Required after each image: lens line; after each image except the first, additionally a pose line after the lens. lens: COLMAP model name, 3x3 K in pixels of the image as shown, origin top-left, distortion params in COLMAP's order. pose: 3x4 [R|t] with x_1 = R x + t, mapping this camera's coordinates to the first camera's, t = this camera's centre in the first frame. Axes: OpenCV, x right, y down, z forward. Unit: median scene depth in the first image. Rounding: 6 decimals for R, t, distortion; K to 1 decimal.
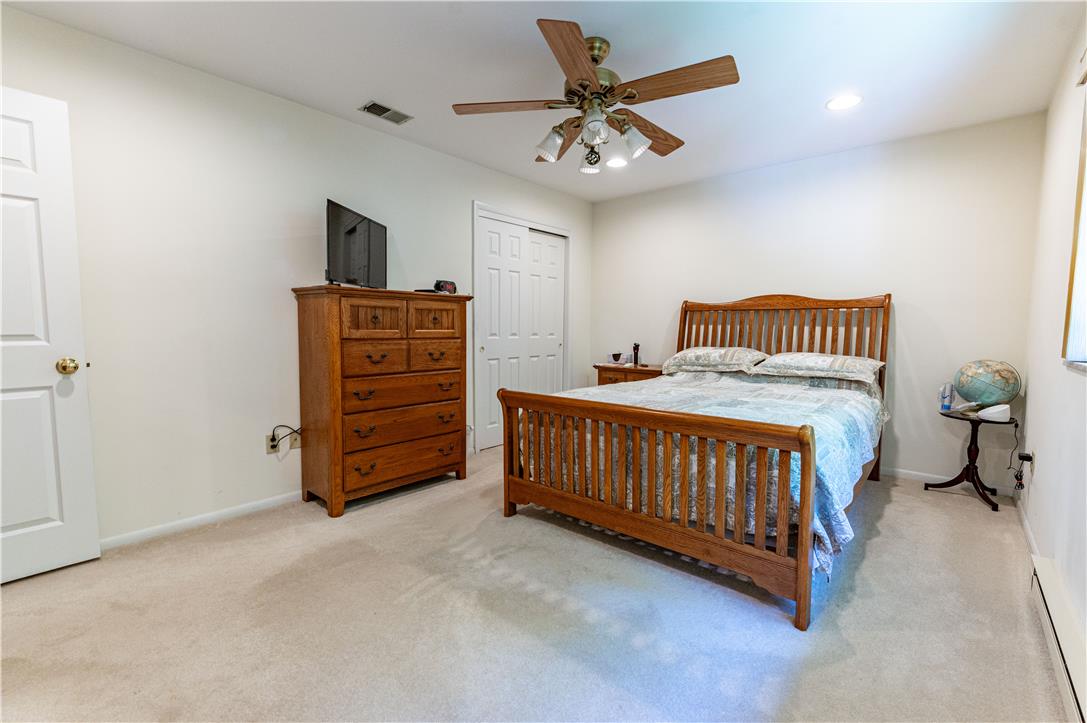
lens RADIAL K [[464.9, 0, 553.5], [0, 464.9, 356.5], [0, 0, 1]] dist [0.005177, -0.000952]
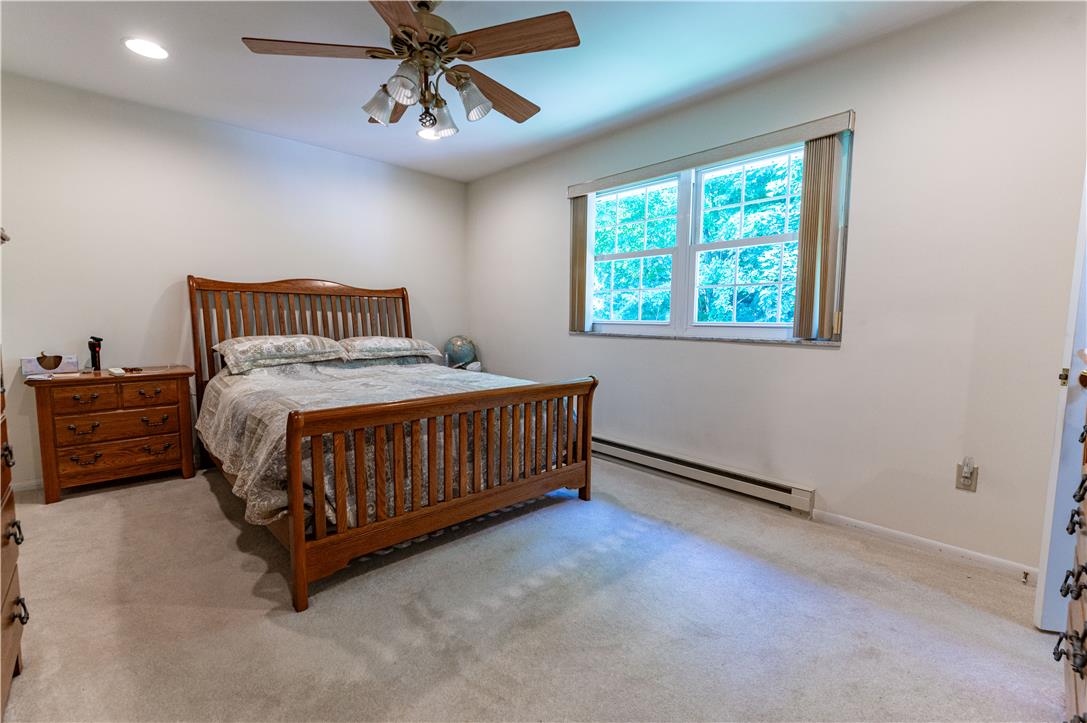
lens RADIAL K [[464.9, 0, 552.9], [0, 464.9, 363.8], [0, 0, 1]] dist [0.005177, -0.000952]
pose [[0.118295, -0.101460, 0.987781, -0.672835], [0.053765, 0.993961, 0.095656, -0.034624], [-0.991522, 0.041792, 0.123036, 0.580941]]
